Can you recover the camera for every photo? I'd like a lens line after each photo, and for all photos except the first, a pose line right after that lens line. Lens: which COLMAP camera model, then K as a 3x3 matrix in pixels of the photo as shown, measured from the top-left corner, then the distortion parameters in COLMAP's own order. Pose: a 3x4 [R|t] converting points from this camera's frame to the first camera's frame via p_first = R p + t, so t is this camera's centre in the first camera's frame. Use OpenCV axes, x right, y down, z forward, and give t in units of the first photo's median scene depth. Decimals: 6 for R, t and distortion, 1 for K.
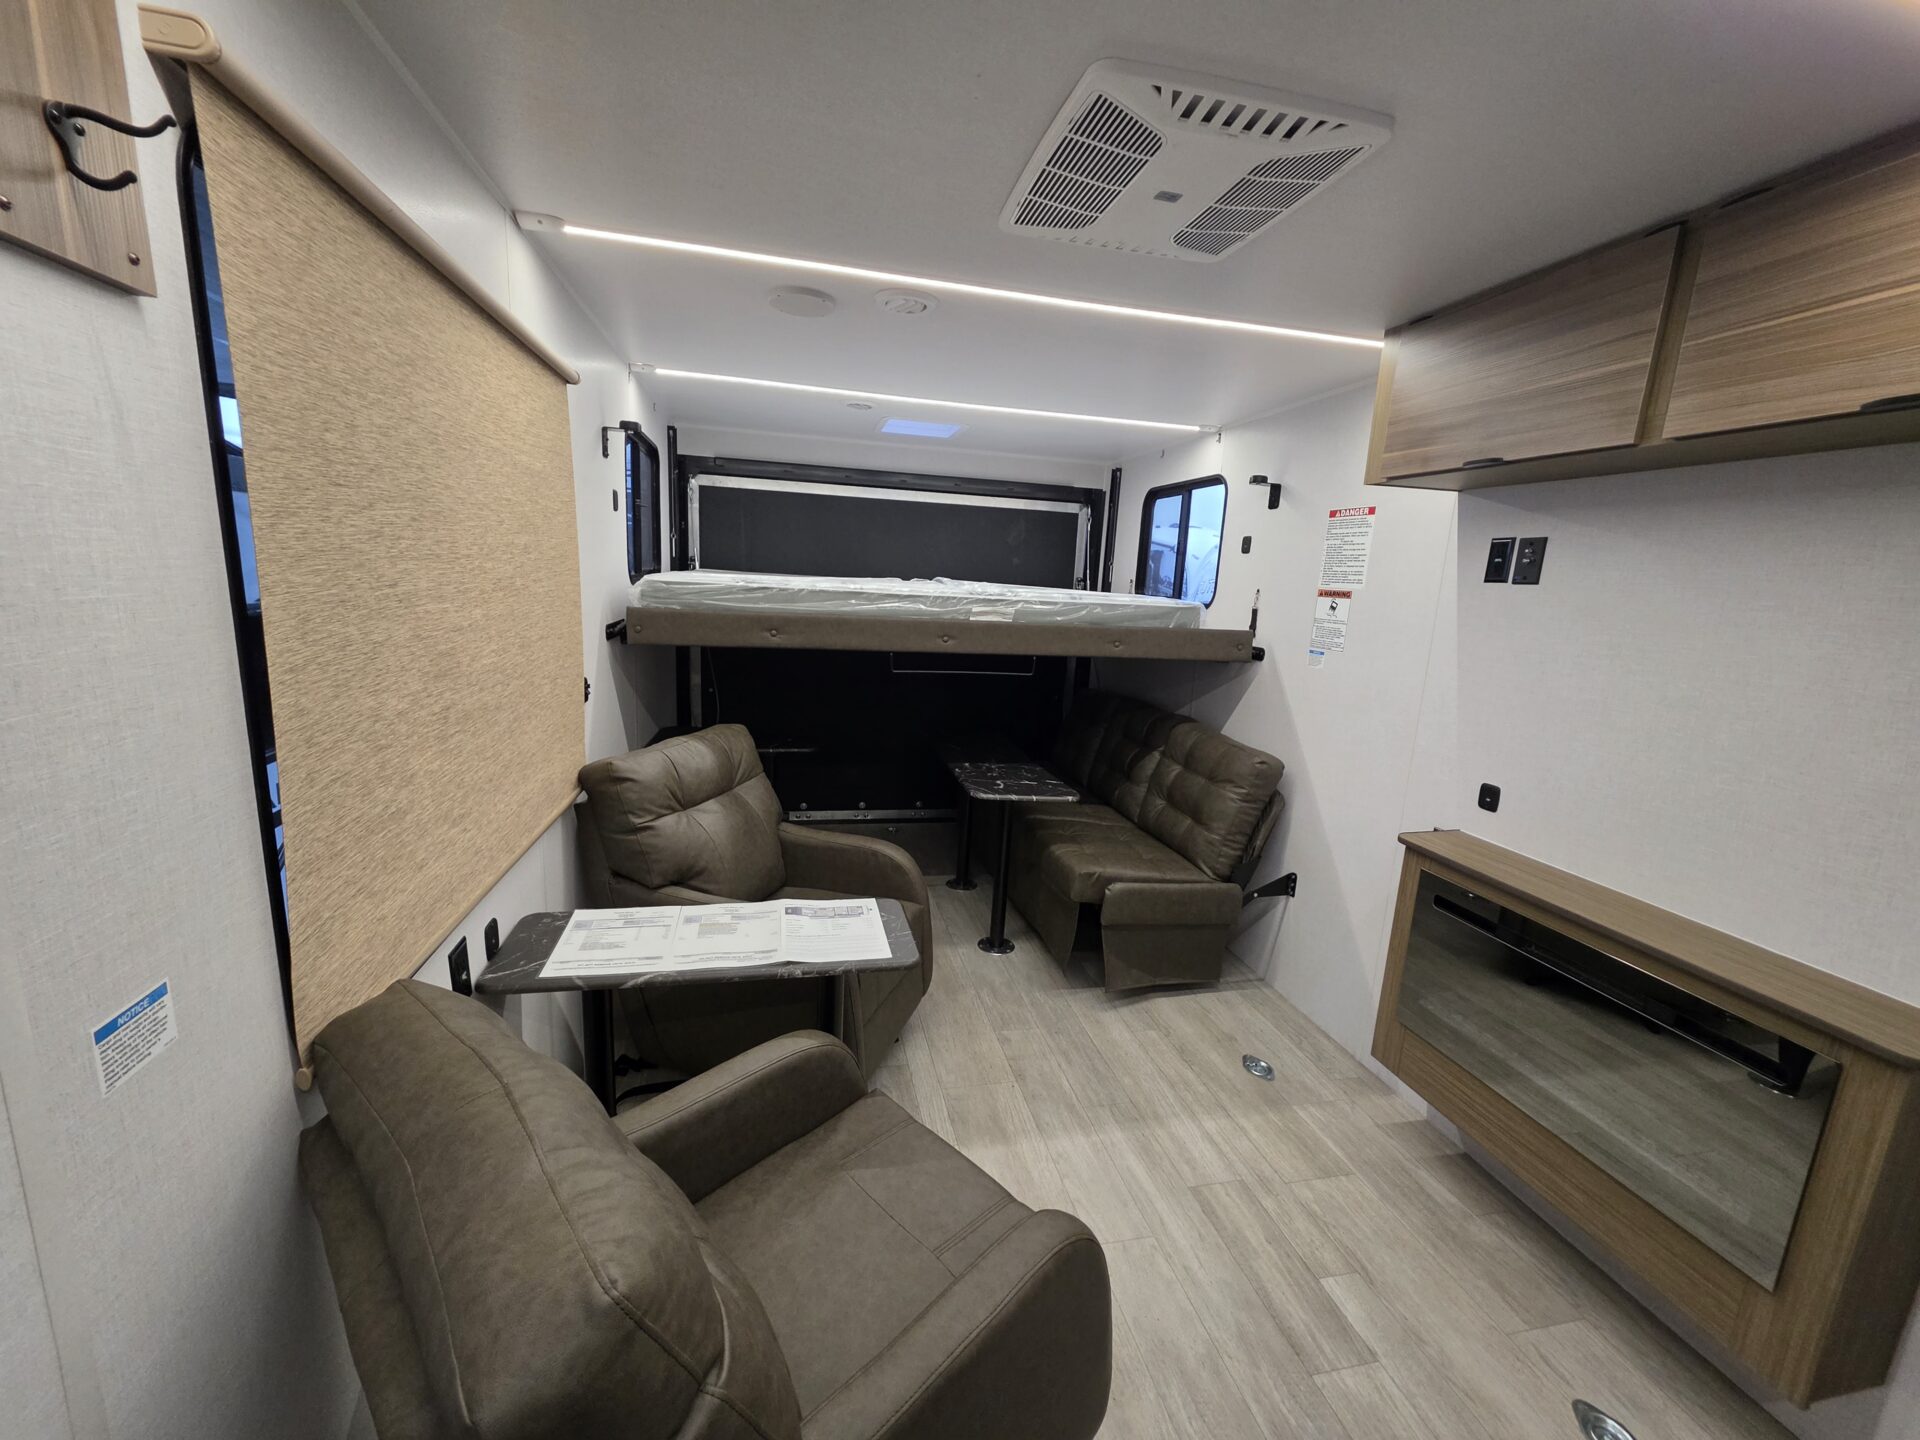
lens RADIAL K [[768.2, 0, 960.7], [0, 768.2, 725.7], [0, 0, 1]] dist [0.001105, -0.001014]
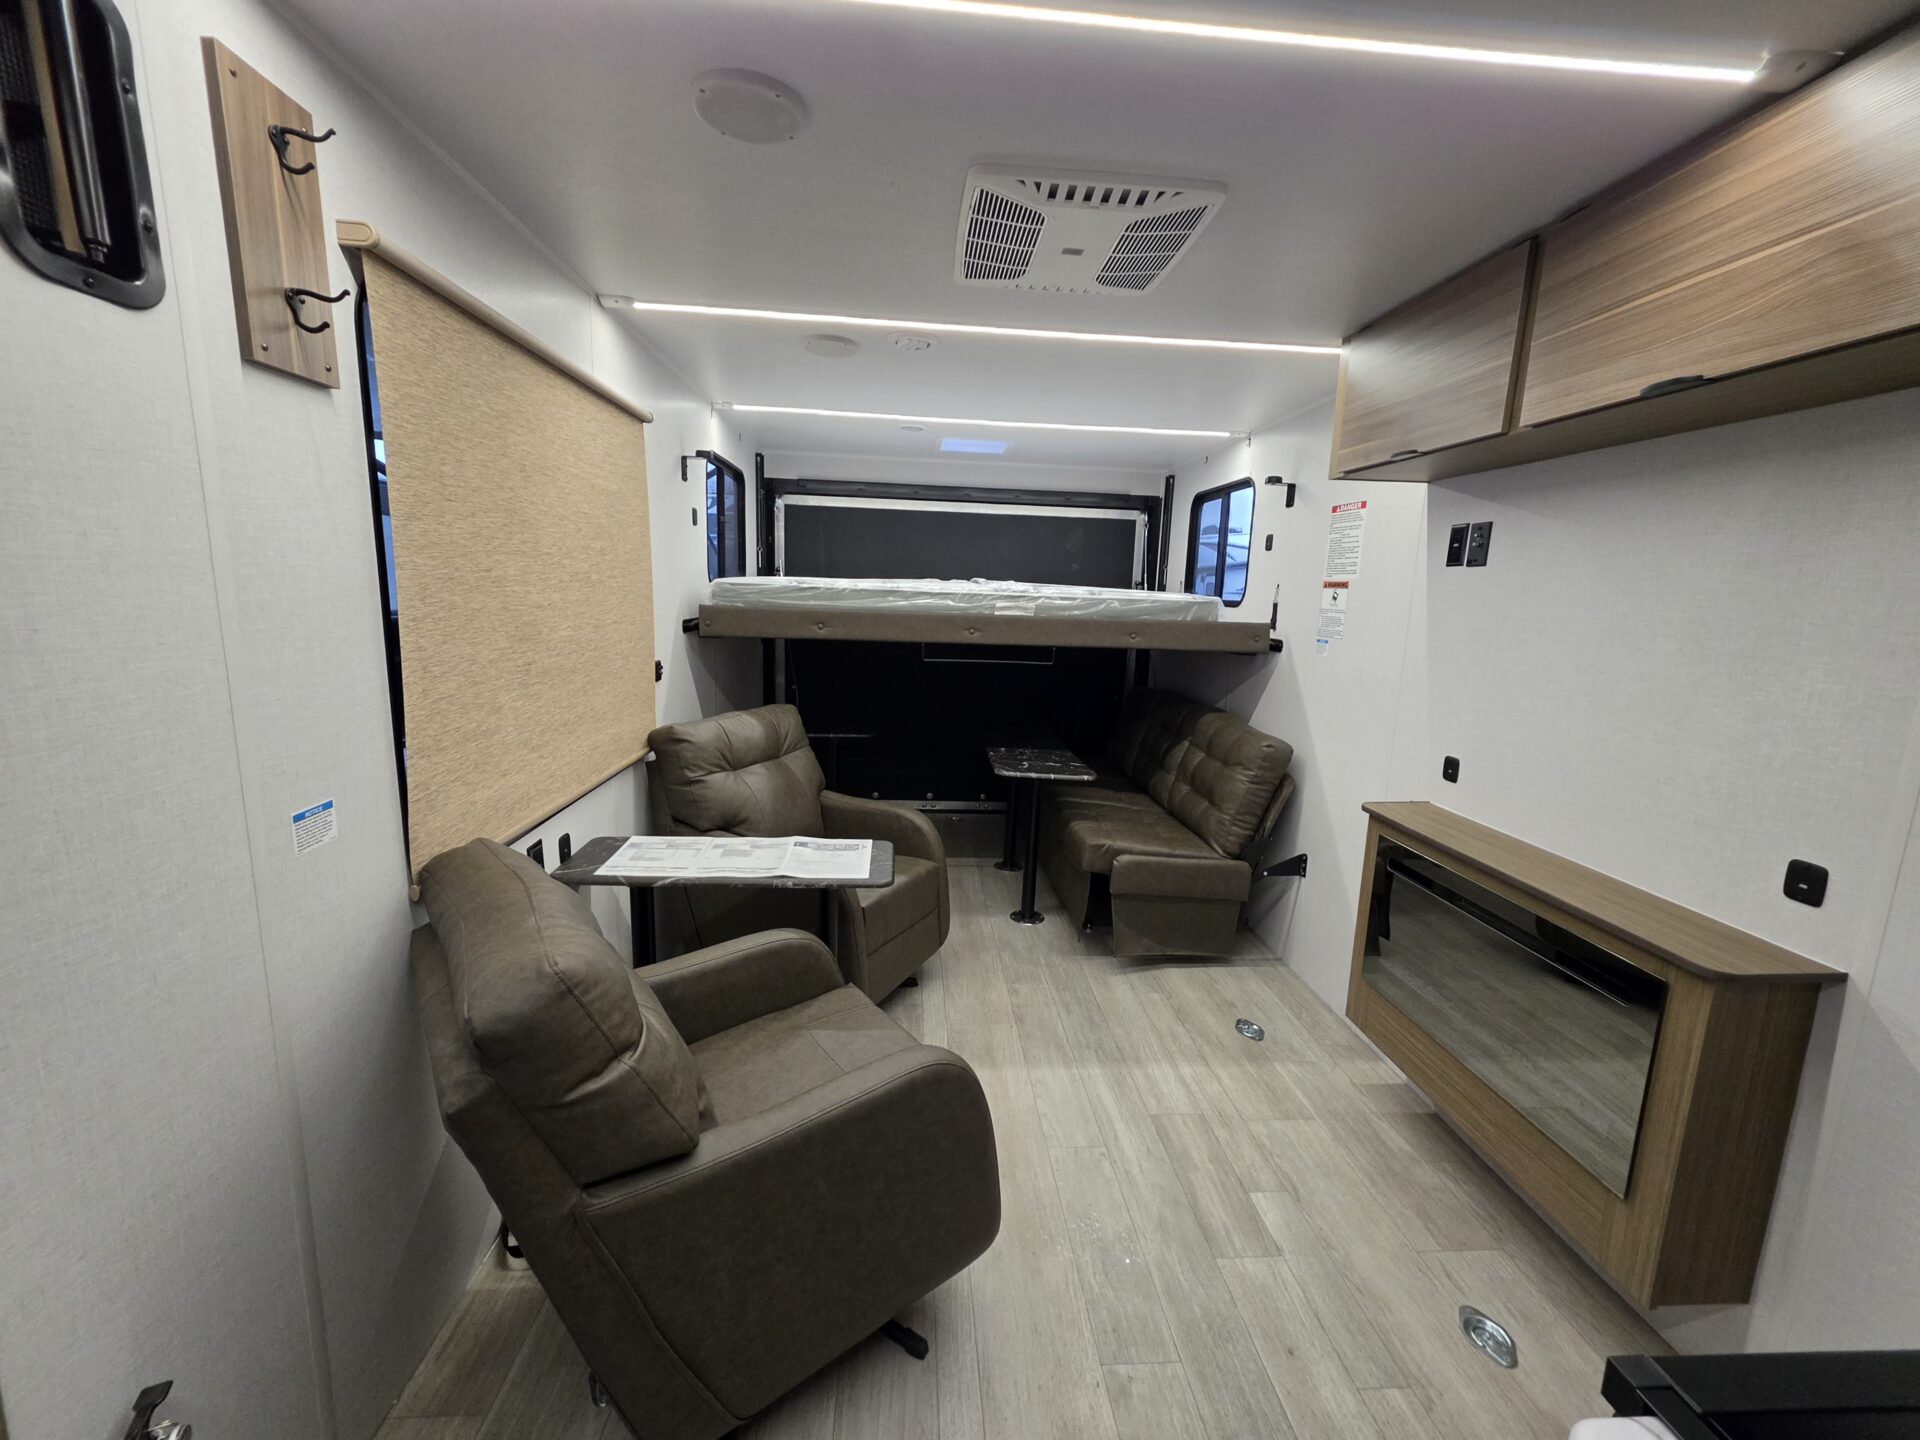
lens RADIAL K [[768.2, 0, 960.5], [0, 768.2, 719.9], [0, 0, 1]] dist [0.001105, -0.001014]
pose [[0.989416, 0.008692, -0.144845, 0.219595], [-0.012615, 0.999577, -0.026189, 0.078195], [0.144556, 0.027740, 0.989108, -0.180062]]
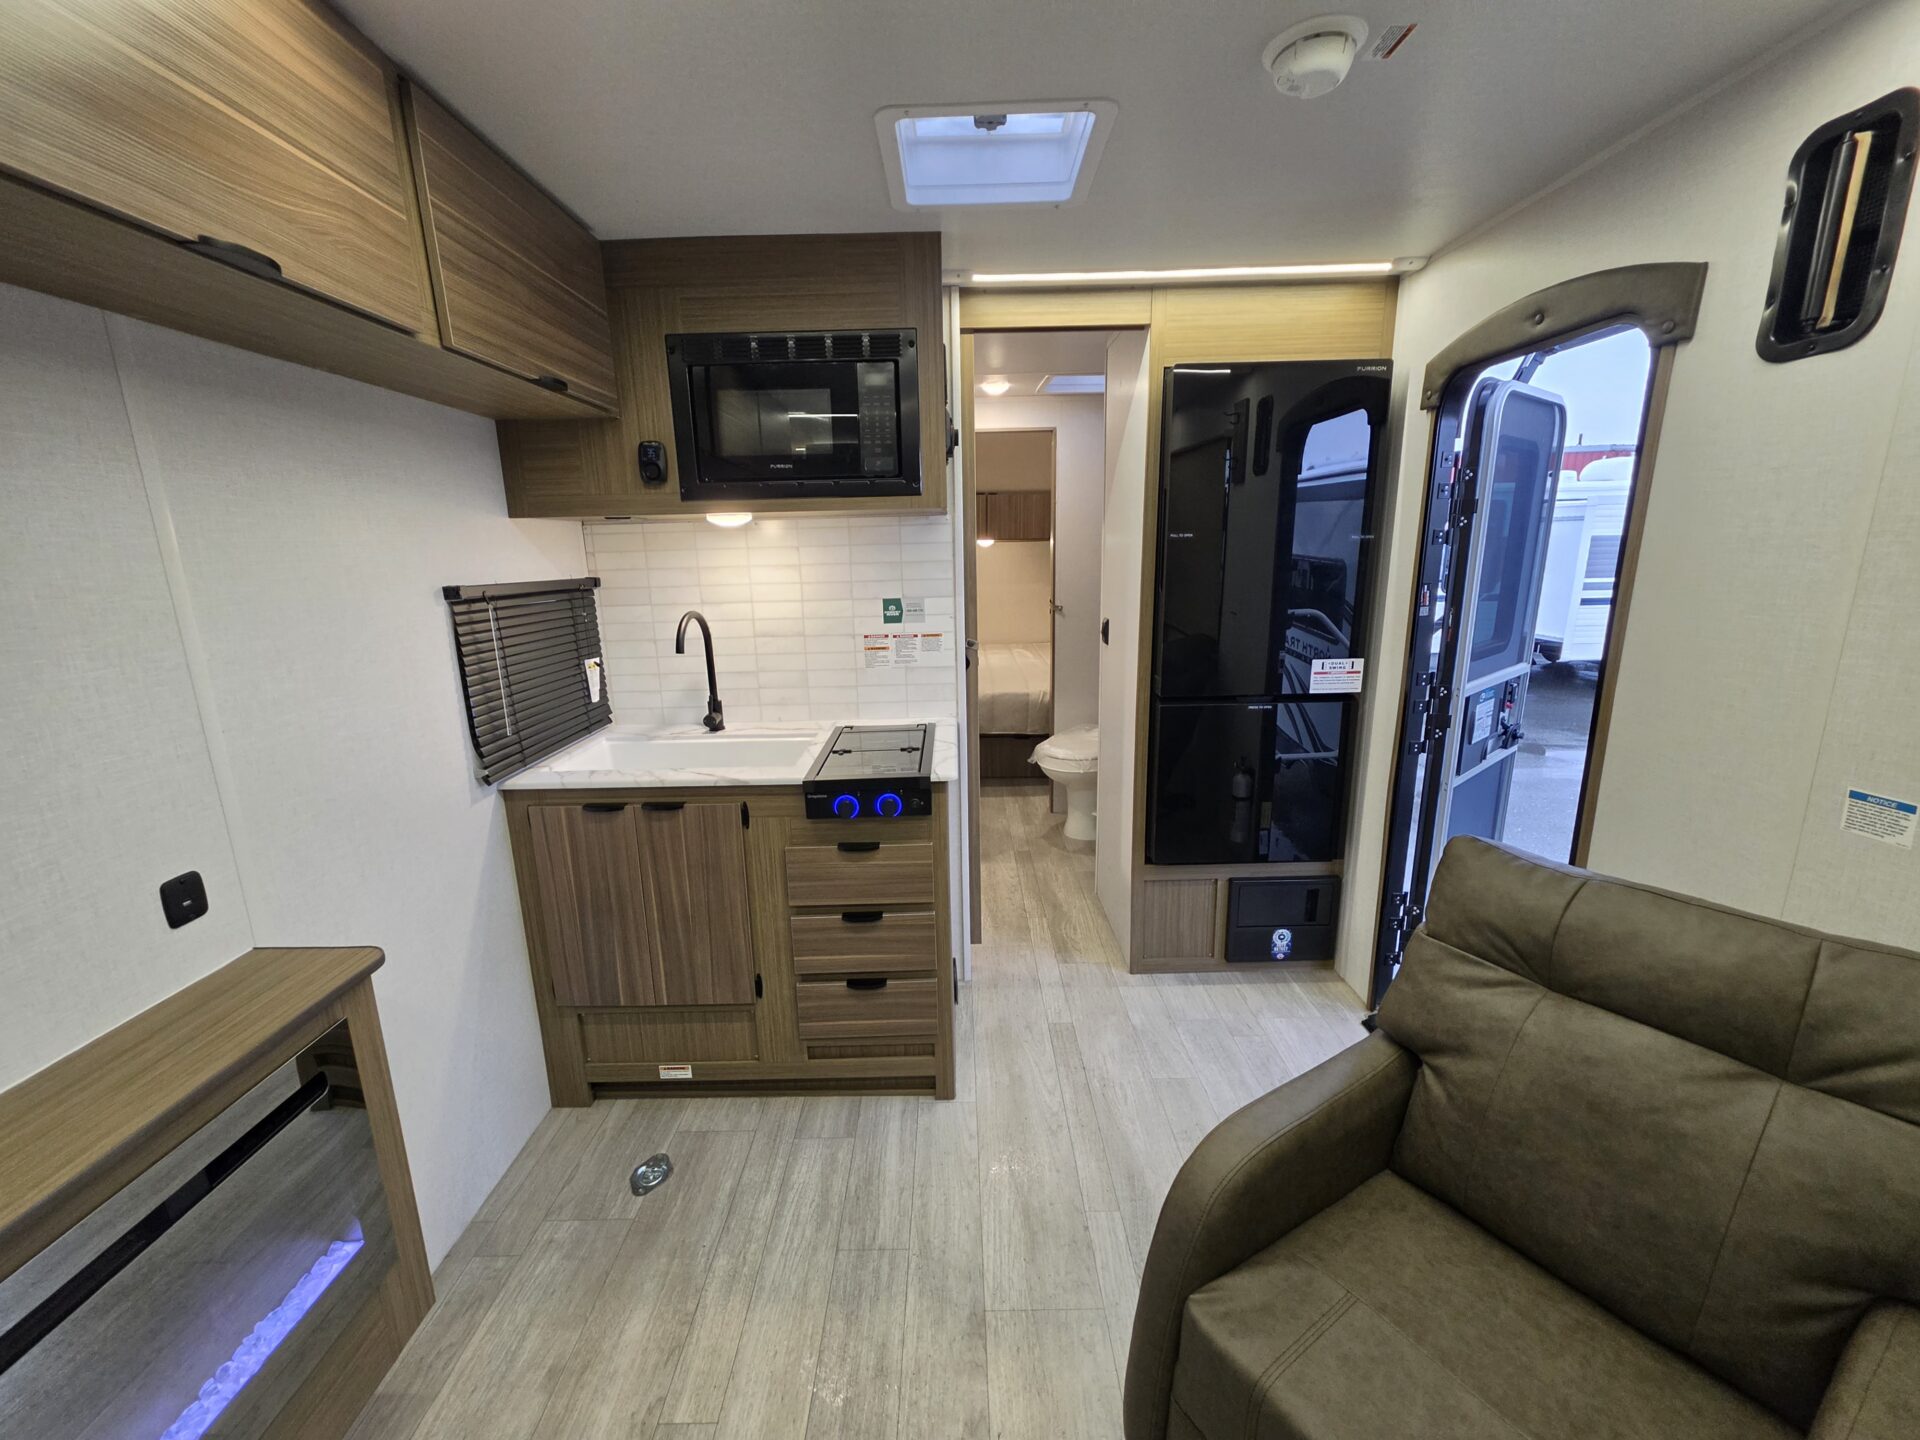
lens RADIAL K [[768.2, 0, 961.5], [0, 768.2, 719.5], [0, 0, 1]] dist [0.001105, -0.001014]
pose [[-0.977561, -0.071156, 0.198271, 0.188570], [0.015330, 0.914697, 0.403850, -0.178284], [-0.210094, 0.397828, -0.893081, 1.080668]]
